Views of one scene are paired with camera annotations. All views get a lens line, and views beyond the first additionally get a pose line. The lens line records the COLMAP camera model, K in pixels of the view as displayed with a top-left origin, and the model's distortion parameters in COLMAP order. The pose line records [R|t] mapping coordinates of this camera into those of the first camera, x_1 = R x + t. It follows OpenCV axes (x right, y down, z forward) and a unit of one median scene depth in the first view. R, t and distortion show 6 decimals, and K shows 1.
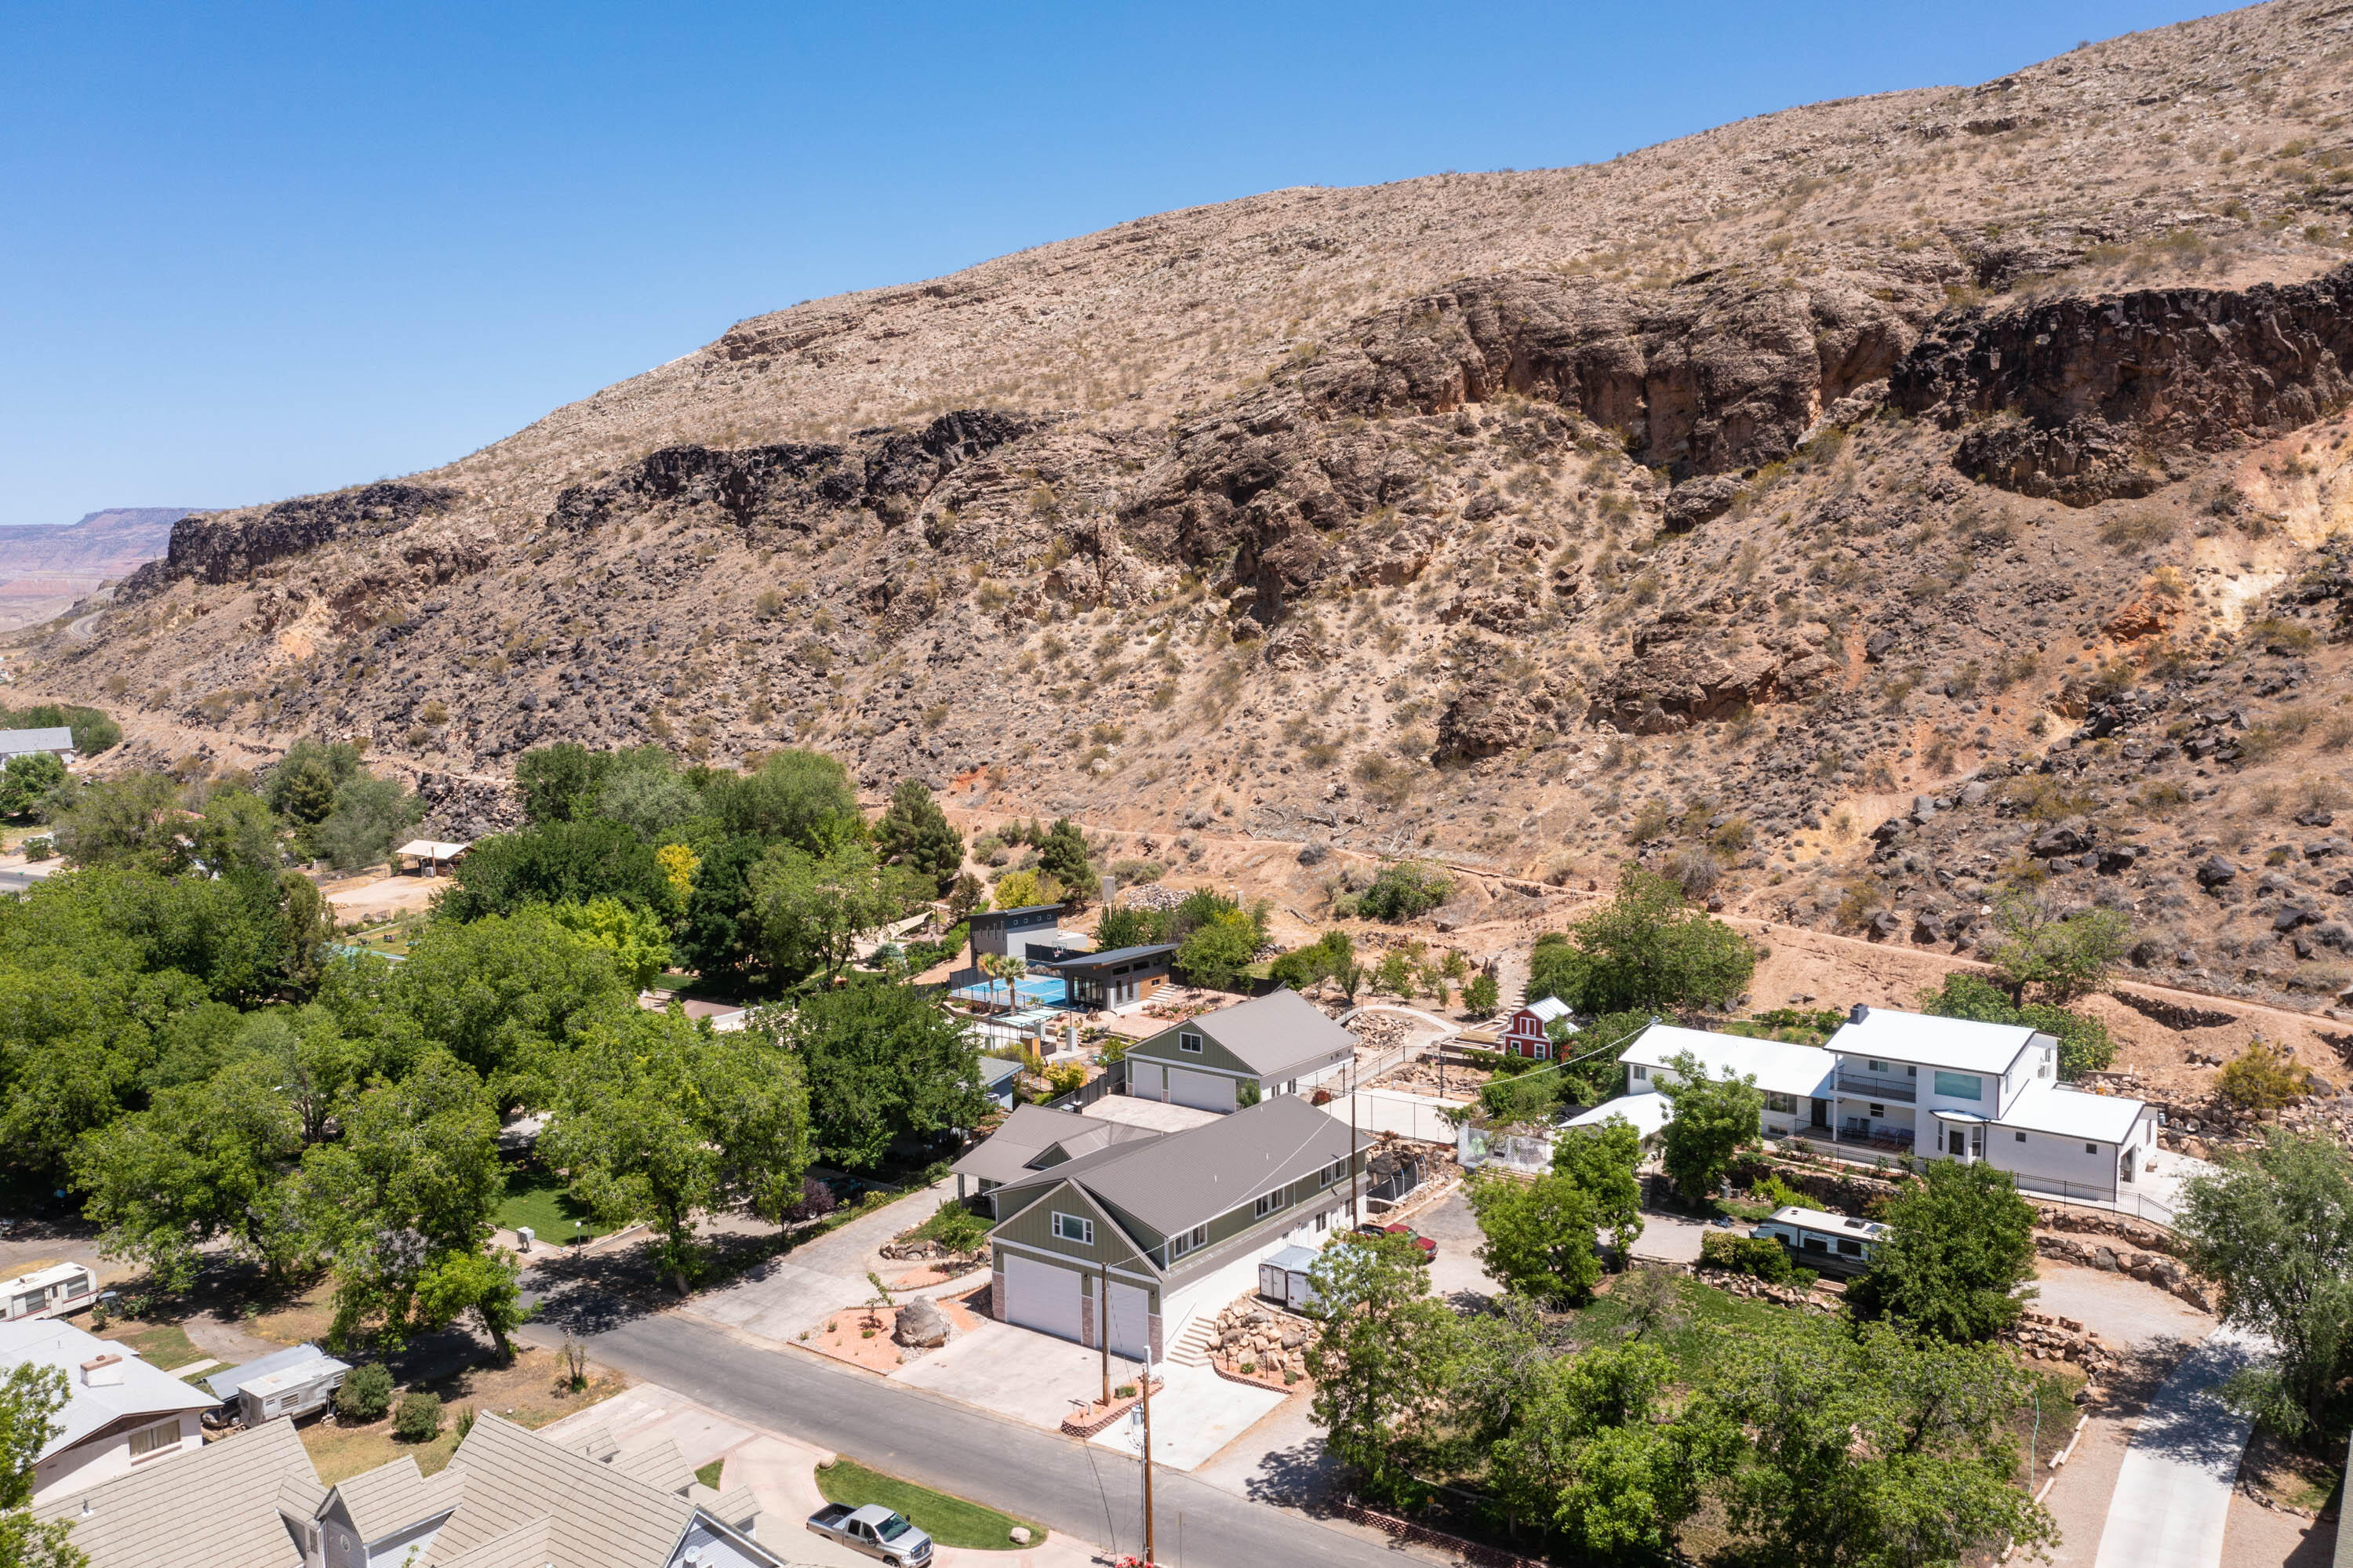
lens RADIAL K [[1862.6, 0, 1165.9], [0, 1862.6, 782.7], [0, 0, 1]] dist [-0.009440, 0.002997]
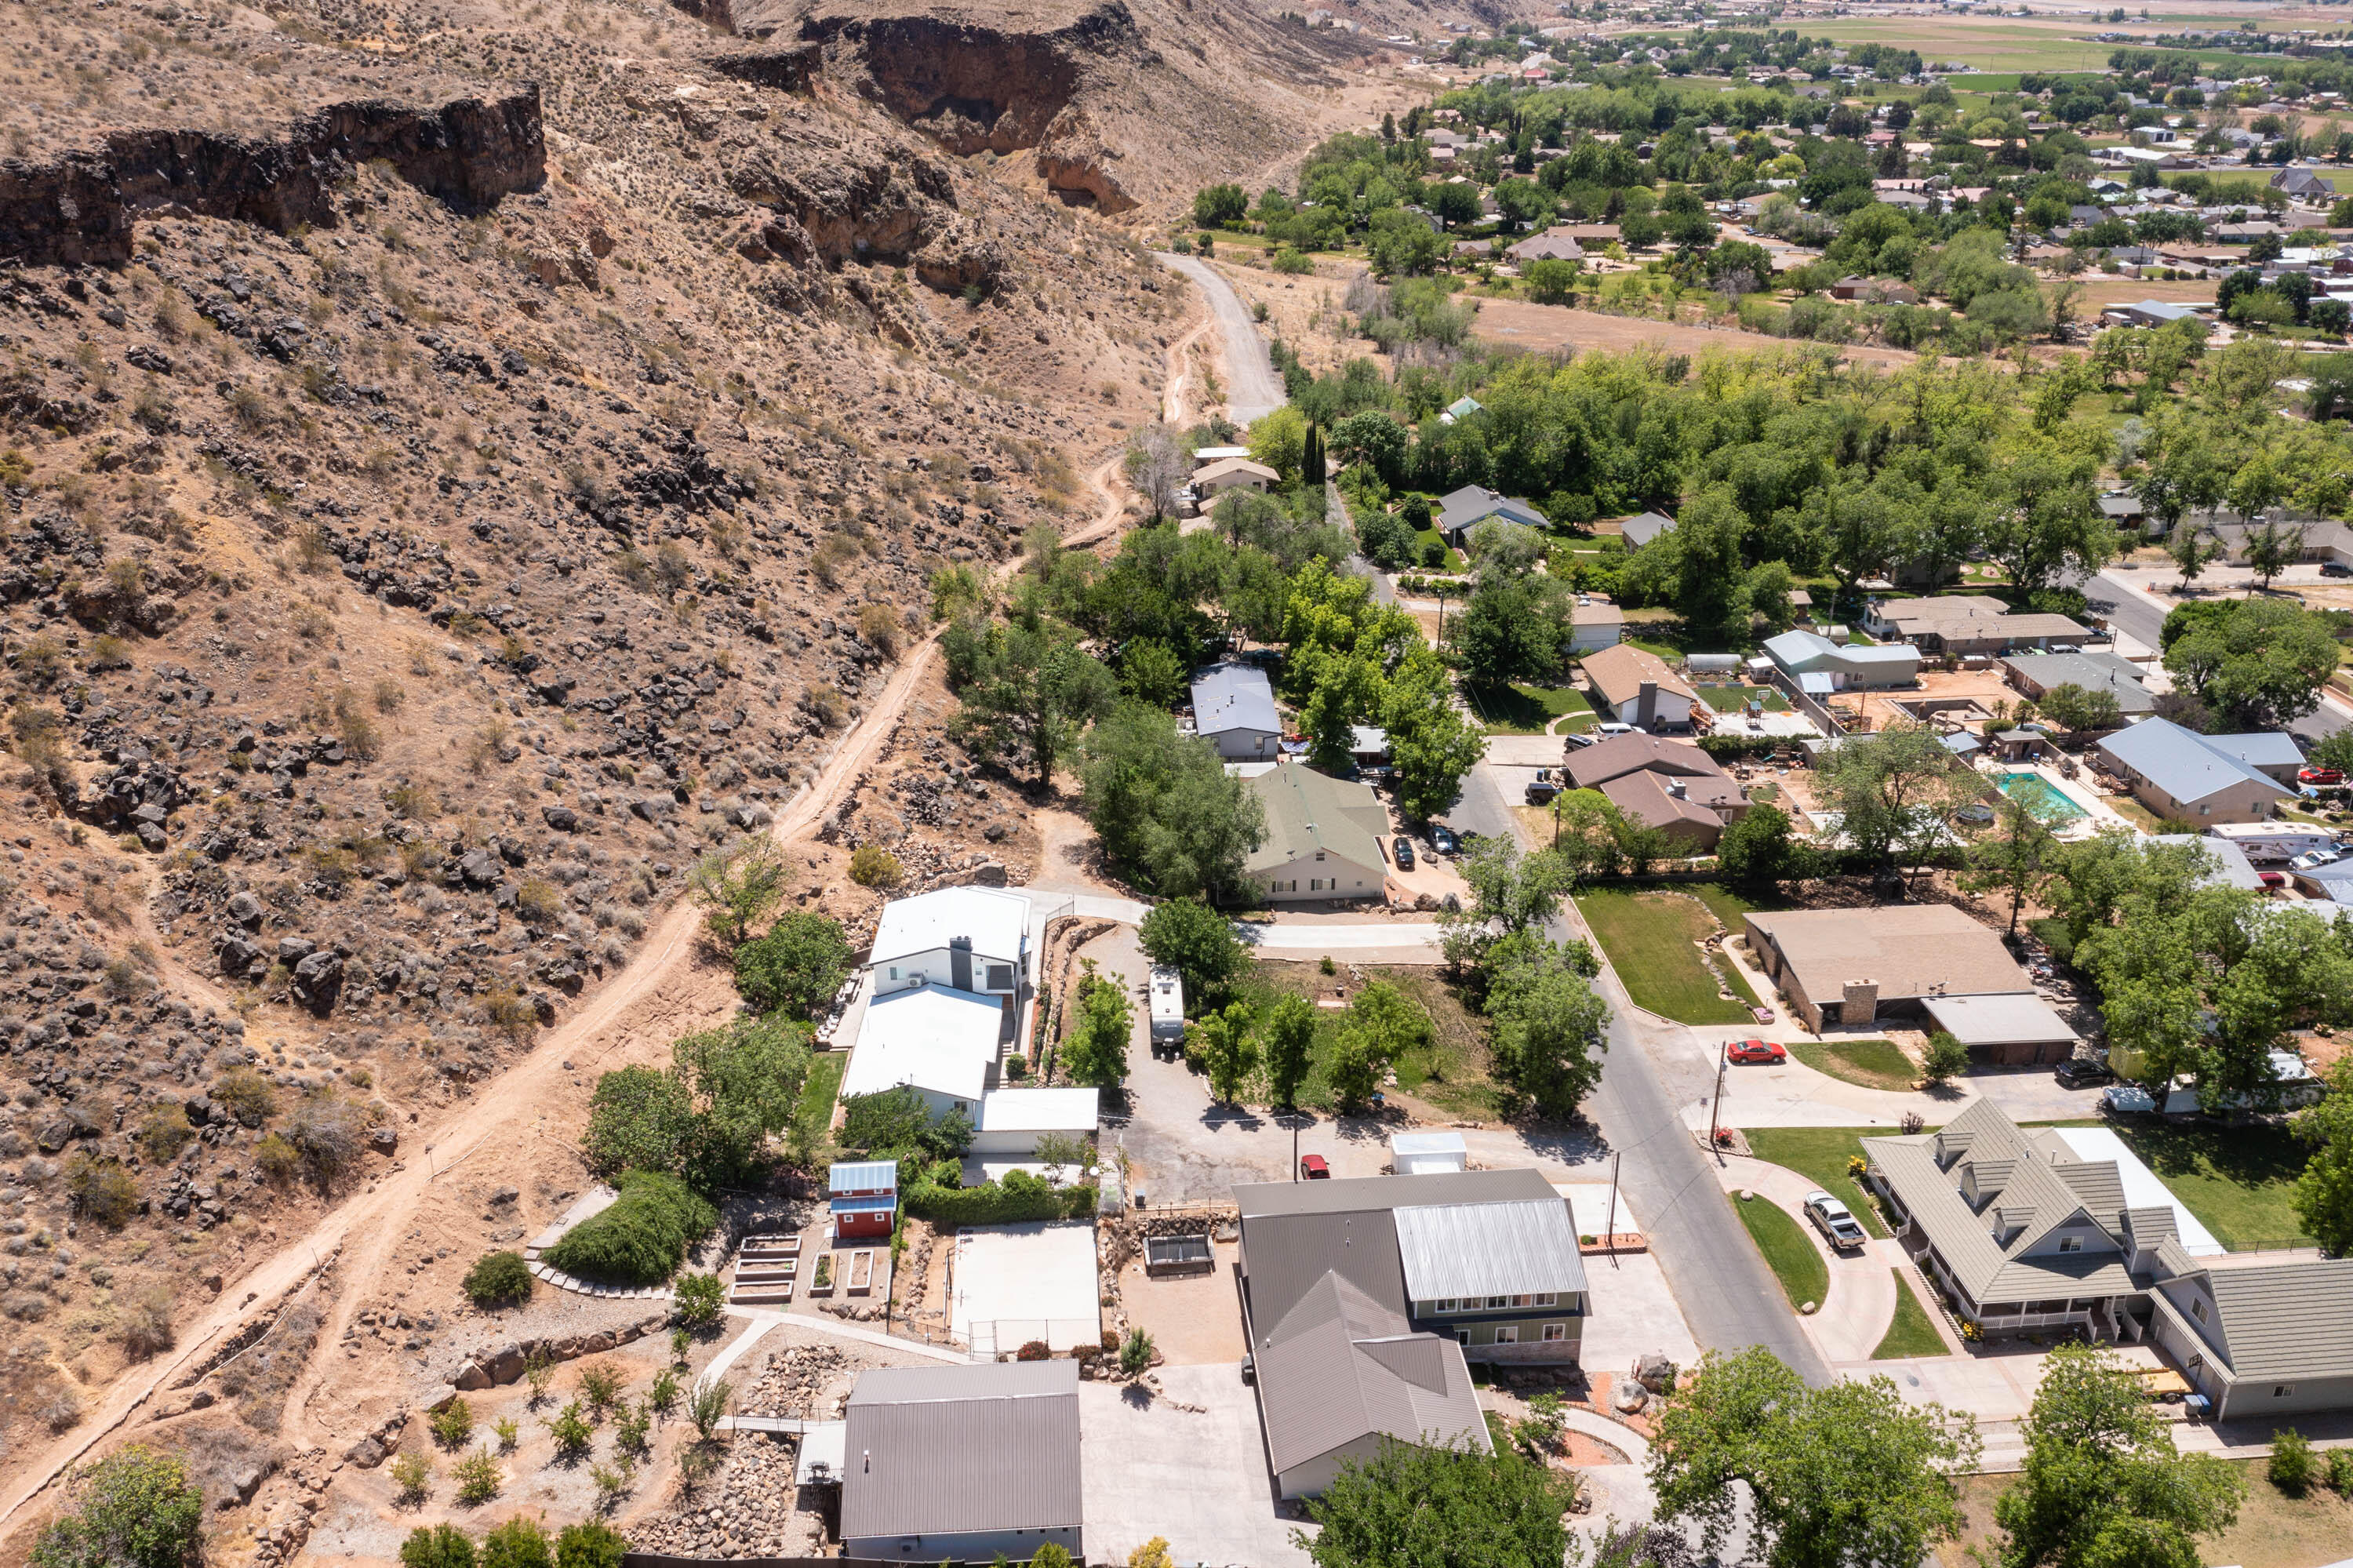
lens RADIAL K [[1861.0, 0, 1166.4], [0, 1861.0, 790.0], [0, 0, 1]] dist [-0.009858, 0.005474]
pose [[-0.664890, -0.277619, 0.693433, -0.264480], [0.092487, 0.890620, 0.445244, -0.241124], [-0.741193, 0.360172, -0.566489, 0.730058]]
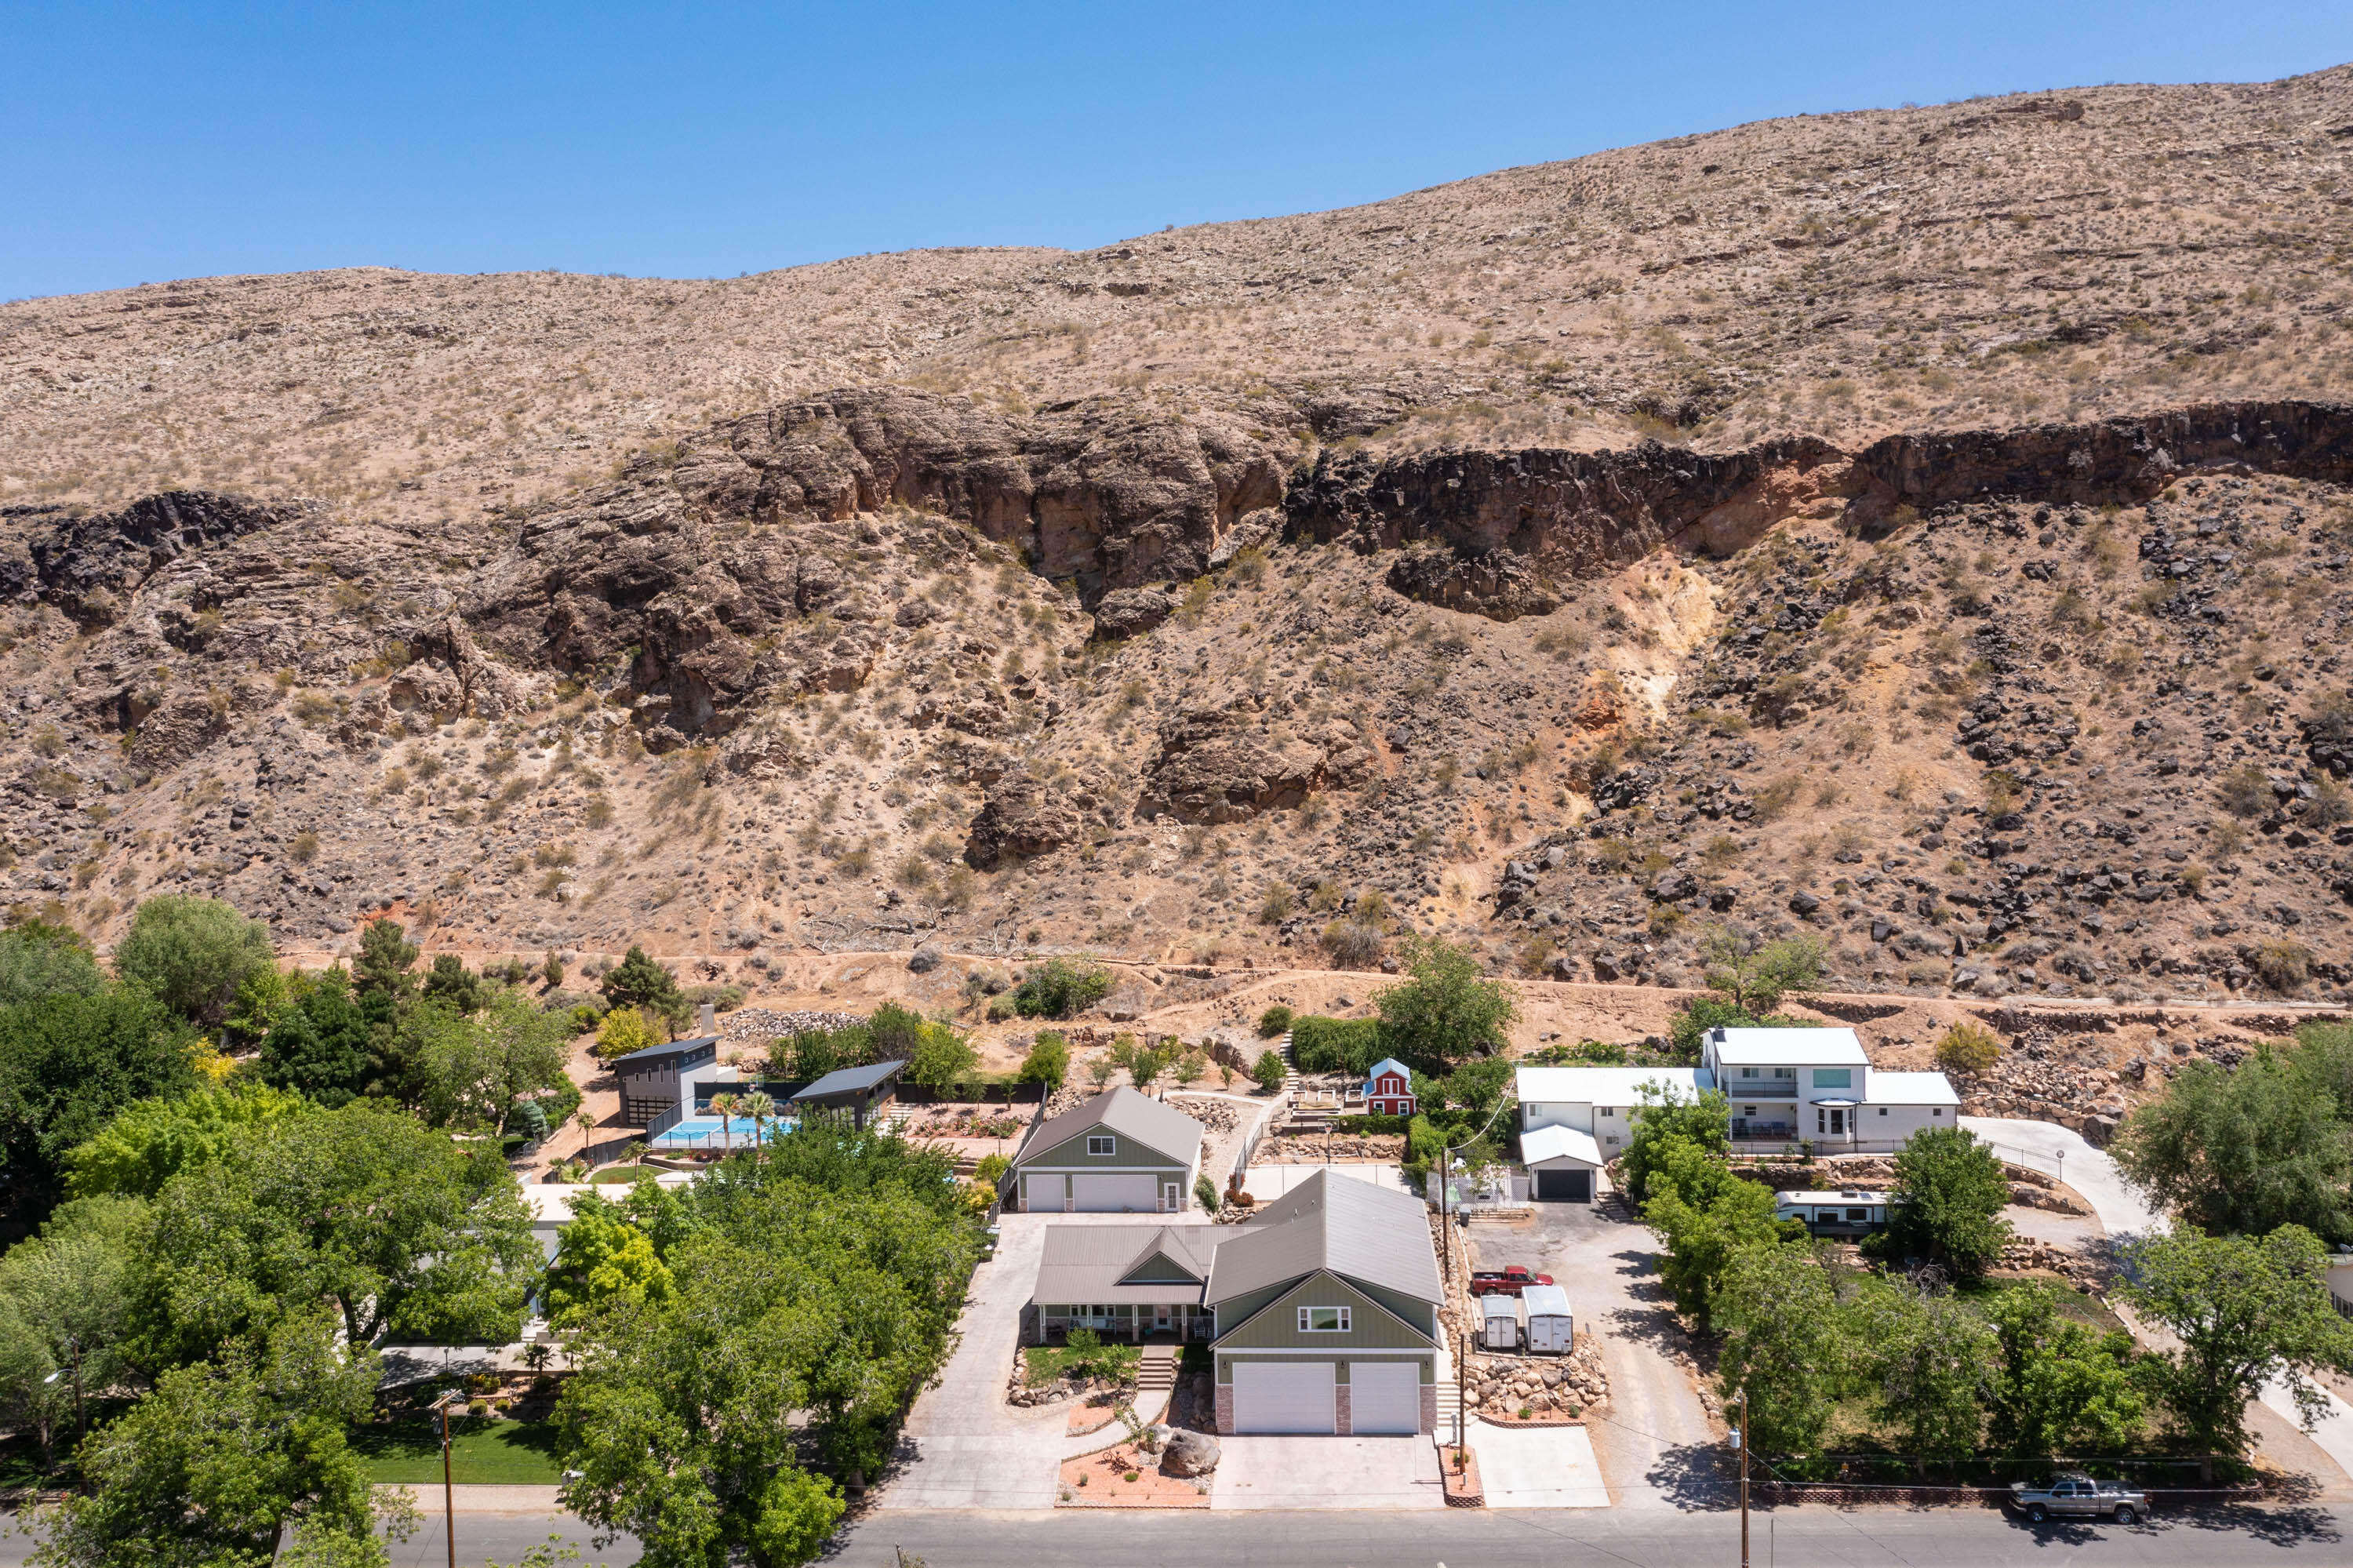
lens RADIAL K [[1868.4, 0, 1166.7], [0, 1868.4, 783.1], [0, 0, 1]] dist [-0.012322, 0.004907]
pose [[0.841837, -0.032518, 0.538751, -0.270032], [0.064051, 0.997149, -0.039899, -0.006202], [-0.535918, 0.068096, 0.841520, 0.072693]]
